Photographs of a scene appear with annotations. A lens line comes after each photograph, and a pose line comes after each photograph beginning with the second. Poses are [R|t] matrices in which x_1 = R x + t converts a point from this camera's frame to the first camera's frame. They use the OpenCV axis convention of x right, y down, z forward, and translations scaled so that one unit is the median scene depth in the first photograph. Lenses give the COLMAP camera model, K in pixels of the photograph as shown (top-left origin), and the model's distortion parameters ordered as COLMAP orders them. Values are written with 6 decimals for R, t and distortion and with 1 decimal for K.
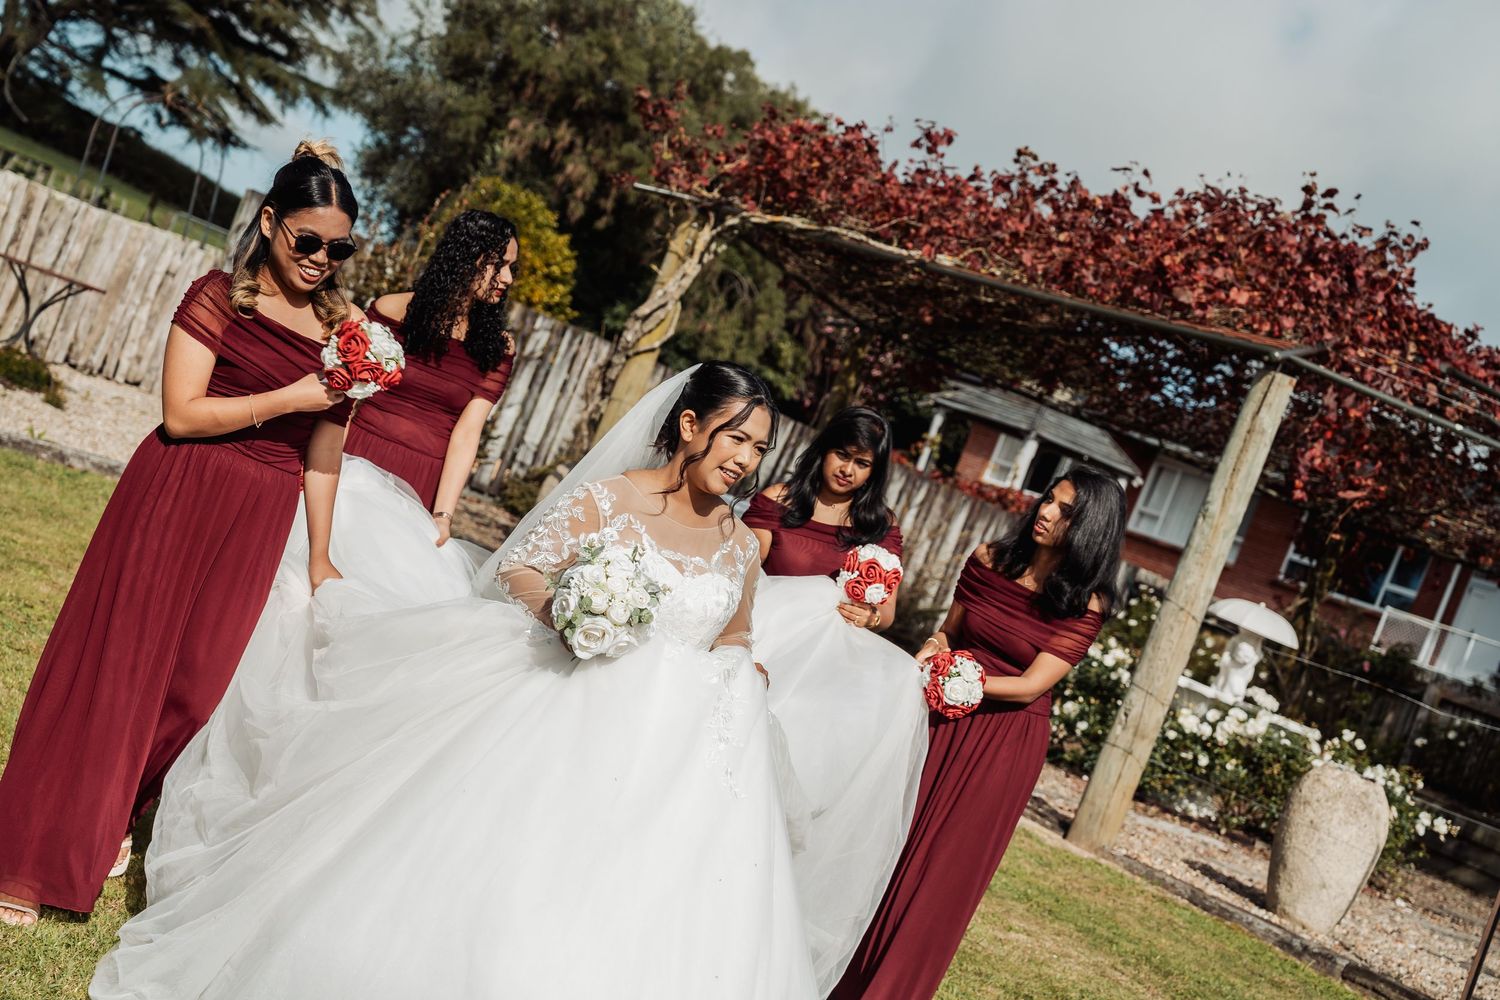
lens RADIAL K [[2325.1, 0, 752.1], [0, 2325.1, 504.4], [0, 0, 1]] dist [0.223472, 0.000000]
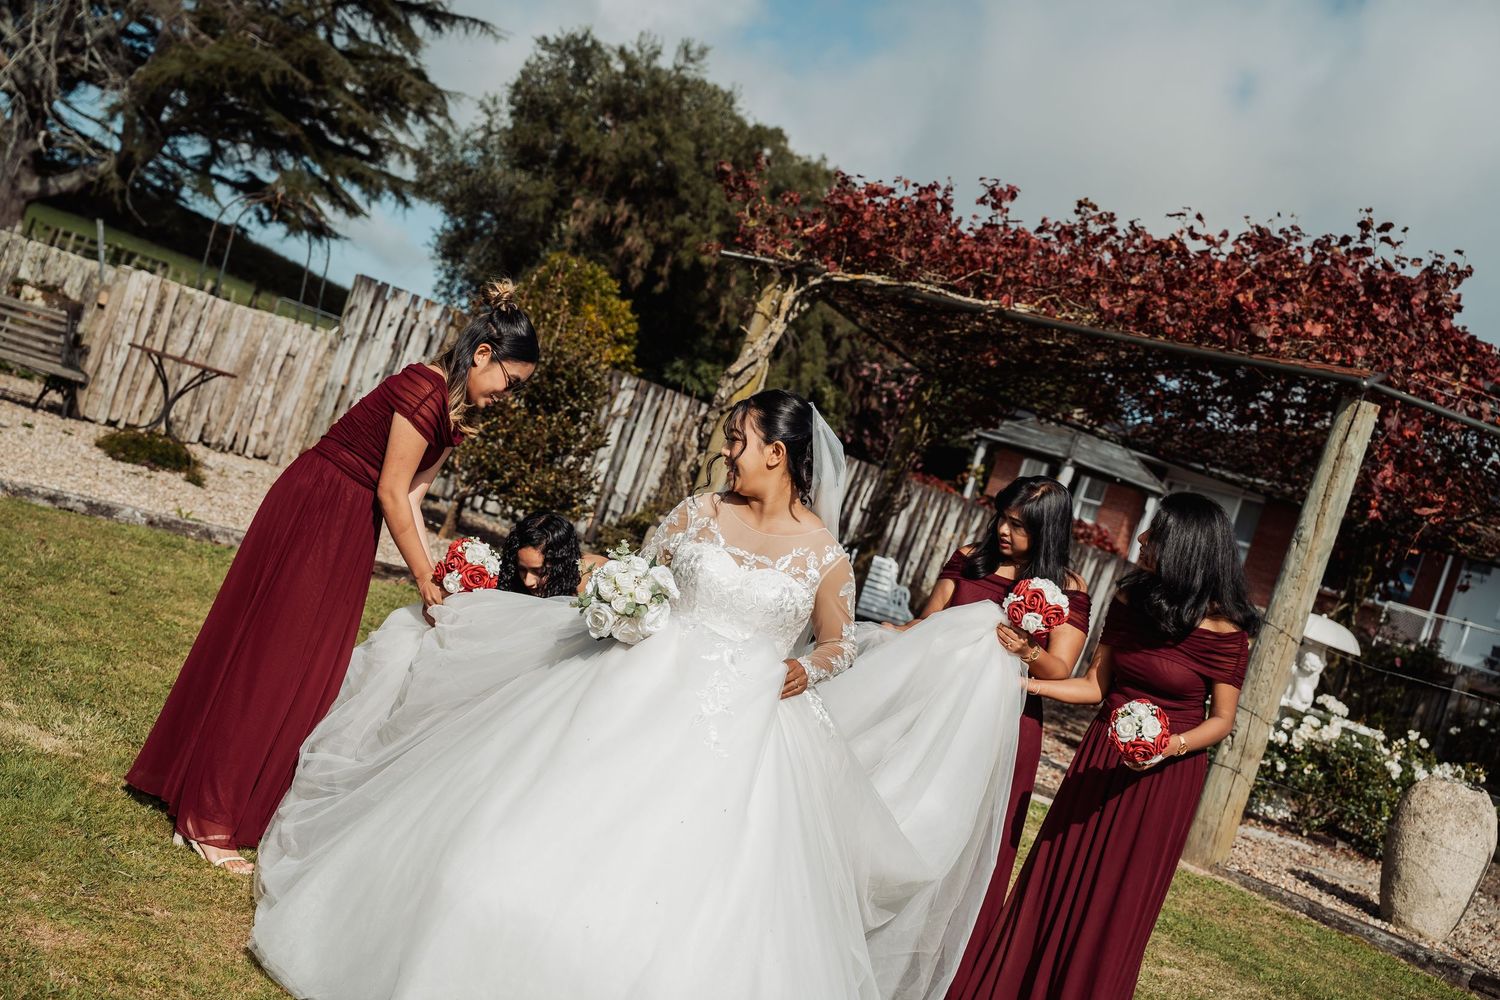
lens RADIAL K [[2052.6, 0, 750.6], [0, 2052.6, 501.9], [0, 0, 1]] dist [0.165212, 0.000000]
pose [[0.998753, -0.047098, -0.016573, -0.021247], [0.046875, 0.998808, -0.013600, -0.007115], [0.017194, 0.012806, 0.999770, 0.046512]]
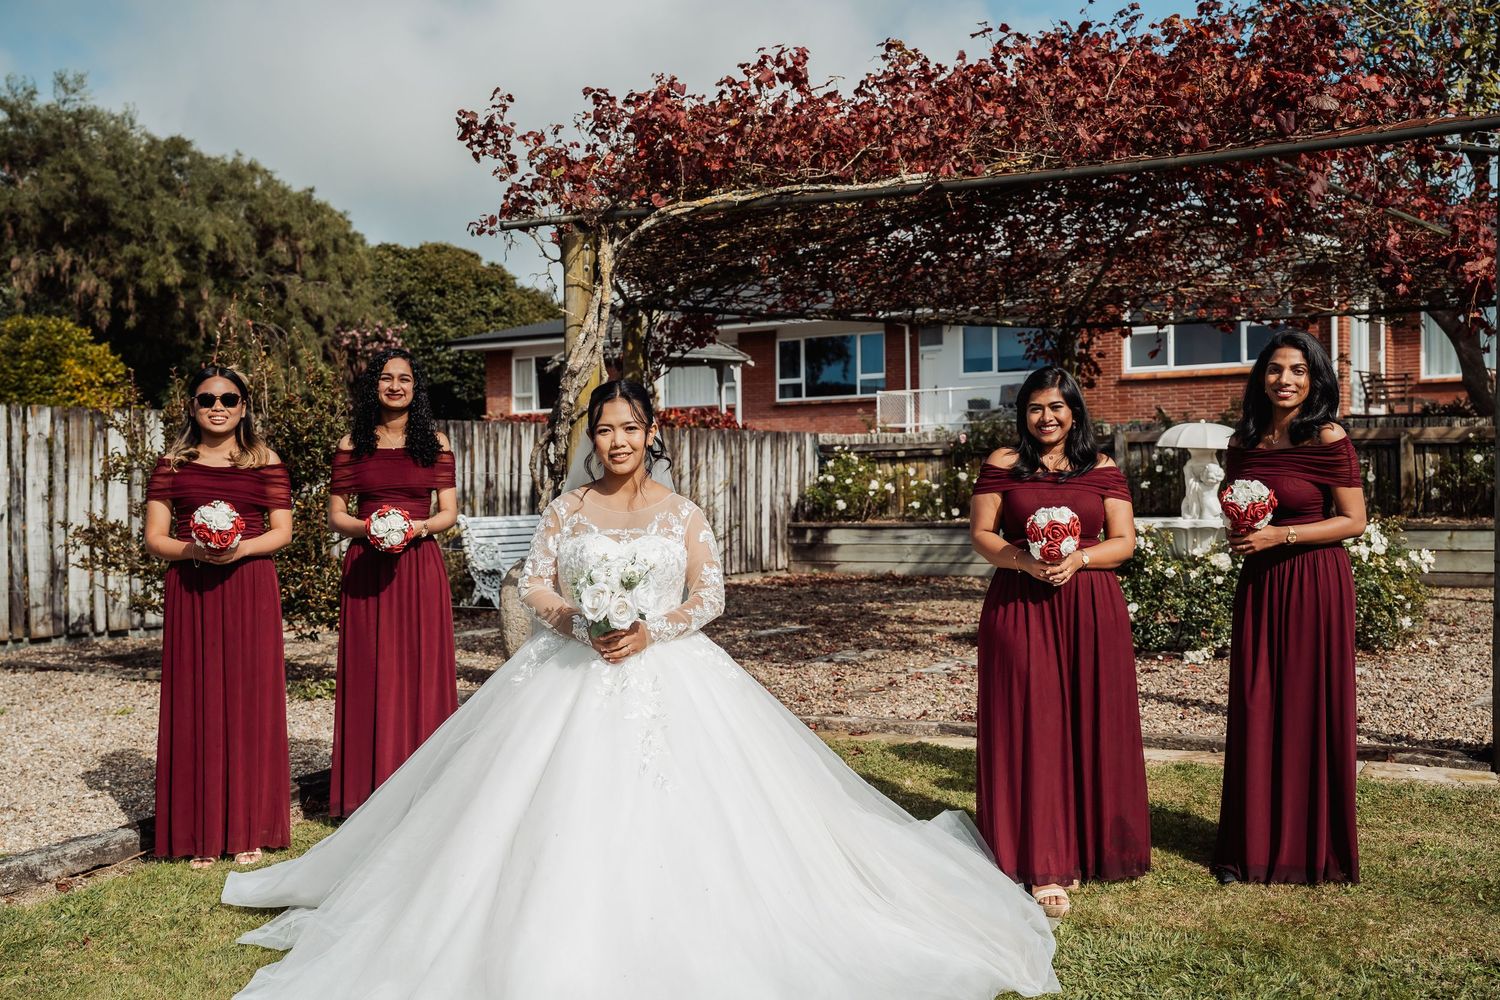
lens RADIAL K [[1693.4, 0, 753.6], [0, 1693.4, 497.0], [0, 0, 1]] dist [0.095957, 0.000000]
pose [[0.882428, -0.378729, 0.279077, -0.141015], [0.361509, 0.925507, 0.112909, -0.066962], [-0.301050, 0.001255, 0.953608, 0.320651]]
